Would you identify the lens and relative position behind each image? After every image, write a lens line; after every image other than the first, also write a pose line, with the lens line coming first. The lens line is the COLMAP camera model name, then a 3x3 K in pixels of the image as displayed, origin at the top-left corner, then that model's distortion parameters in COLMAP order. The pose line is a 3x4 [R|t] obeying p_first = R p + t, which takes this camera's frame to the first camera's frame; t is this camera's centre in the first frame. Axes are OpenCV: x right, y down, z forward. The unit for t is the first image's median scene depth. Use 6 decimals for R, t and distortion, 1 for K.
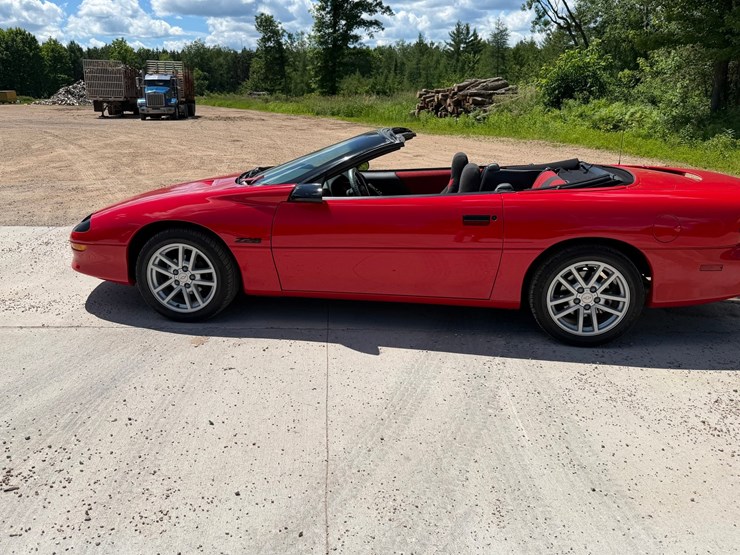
lens RADIAL K [[630.1, 0, 371.7], [0, 630.1, 294.6], [0, 0, 1]] dist [0.056985, -0.089505]
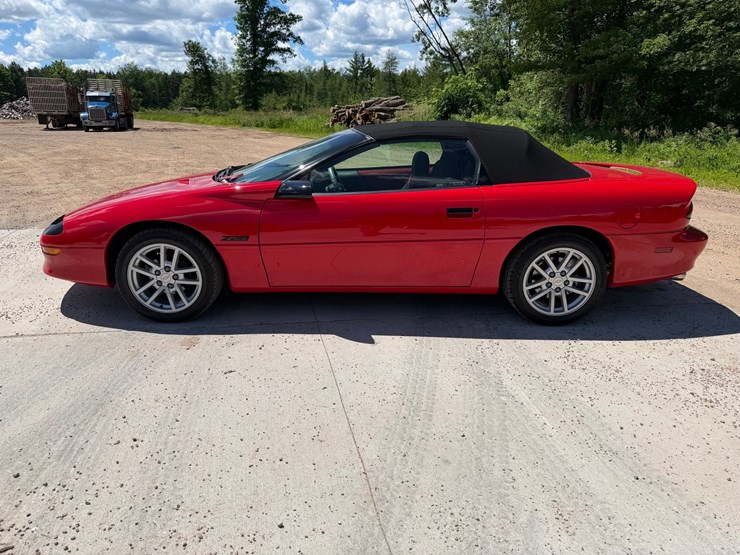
lens RADIAL K [[519.9, 0, 374.5], [0, 519.9, 281.7], [0, 0, 1]] dist [0.001333, -0.008874]
pose [[0.987399, -0.044245, 0.151937, -0.099478], [0.042456, 0.998986, 0.015005, -0.019266], [-0.152446, -0.008365, 0.988276, 0.145930]]
